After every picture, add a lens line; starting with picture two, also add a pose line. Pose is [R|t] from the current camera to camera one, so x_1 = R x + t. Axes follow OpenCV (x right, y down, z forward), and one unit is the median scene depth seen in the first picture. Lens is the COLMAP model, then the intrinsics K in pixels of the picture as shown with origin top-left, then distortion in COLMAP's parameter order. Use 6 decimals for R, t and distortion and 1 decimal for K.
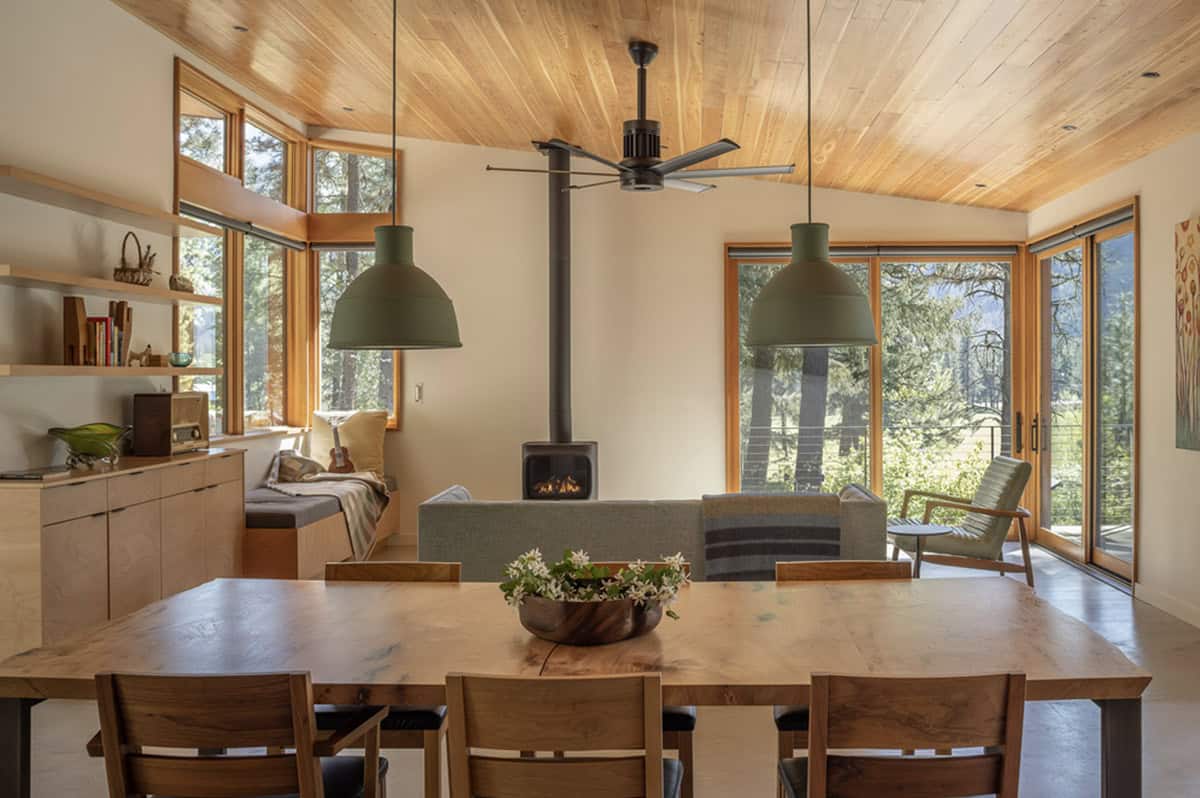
lens RADIAL K [[1846.8, 0, 600.0], [0, 1846.8, 399.0], [0, 0, 1]] dist [-0.162303, 0.011288]
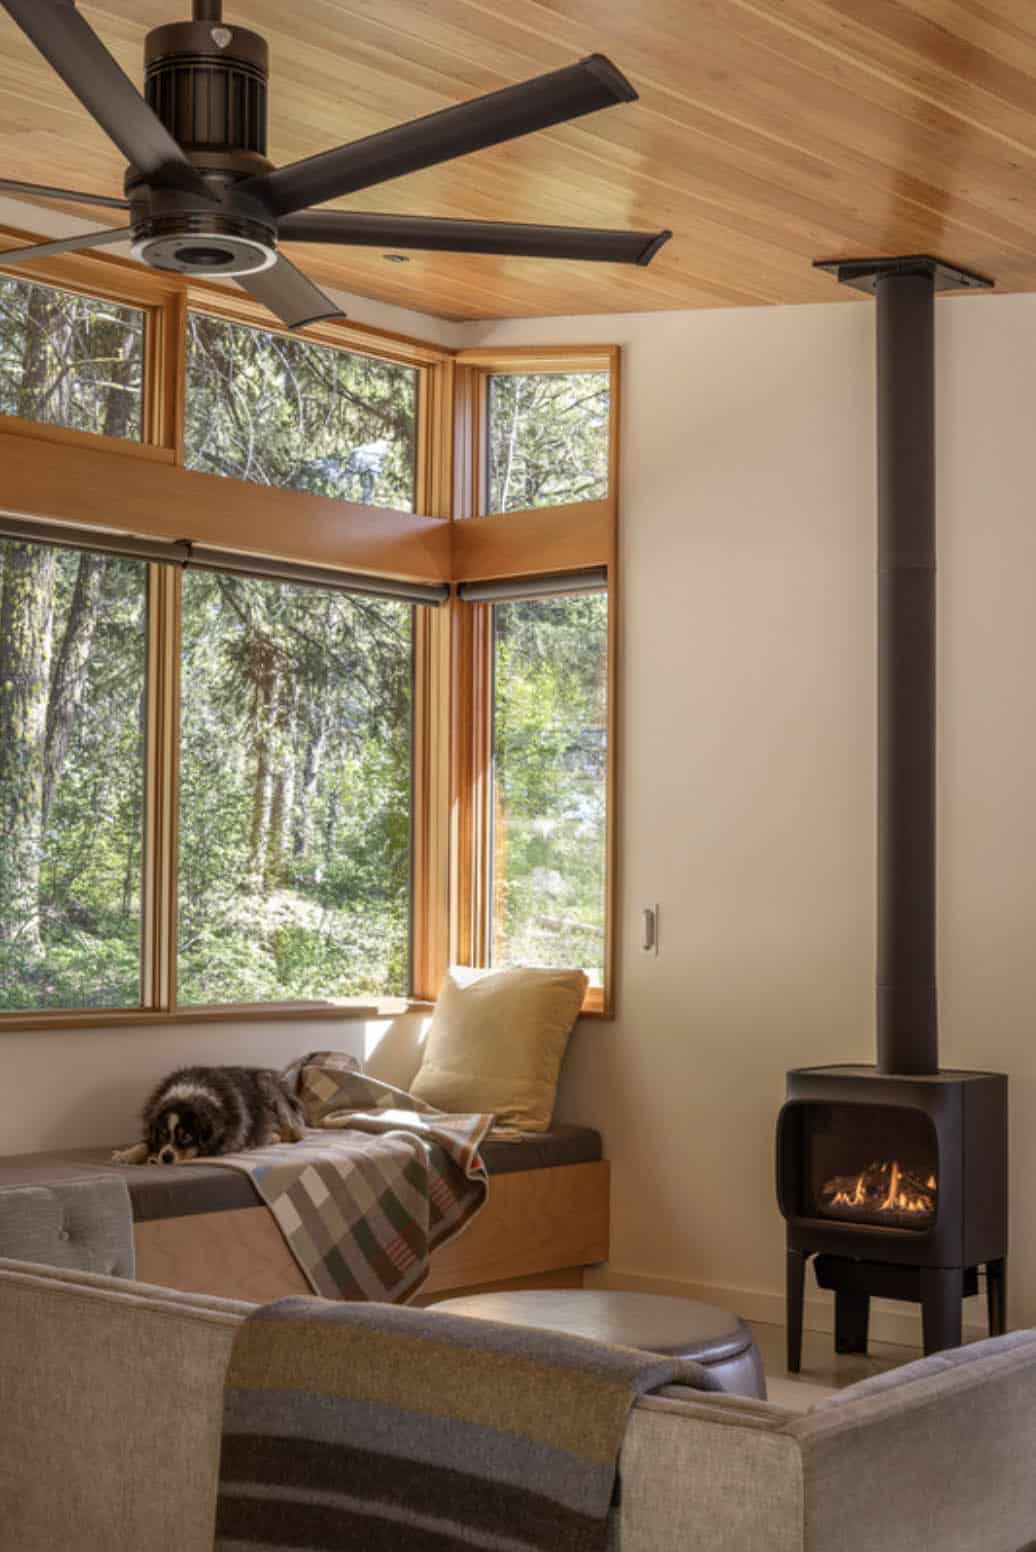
lens RADIAL K [[2388.5, 0, 518.0], [0, 2388.5, 776.0], [0, 0, 1]] dist [-0.162303, 0.011288]
pose [[0.636041, -0.033337, -0.770934, 0.294115], [-0.016979, 0.998220, -0.057173, -0.006301], [0.771468, 0.049454, 0.634343, 0.649462]]
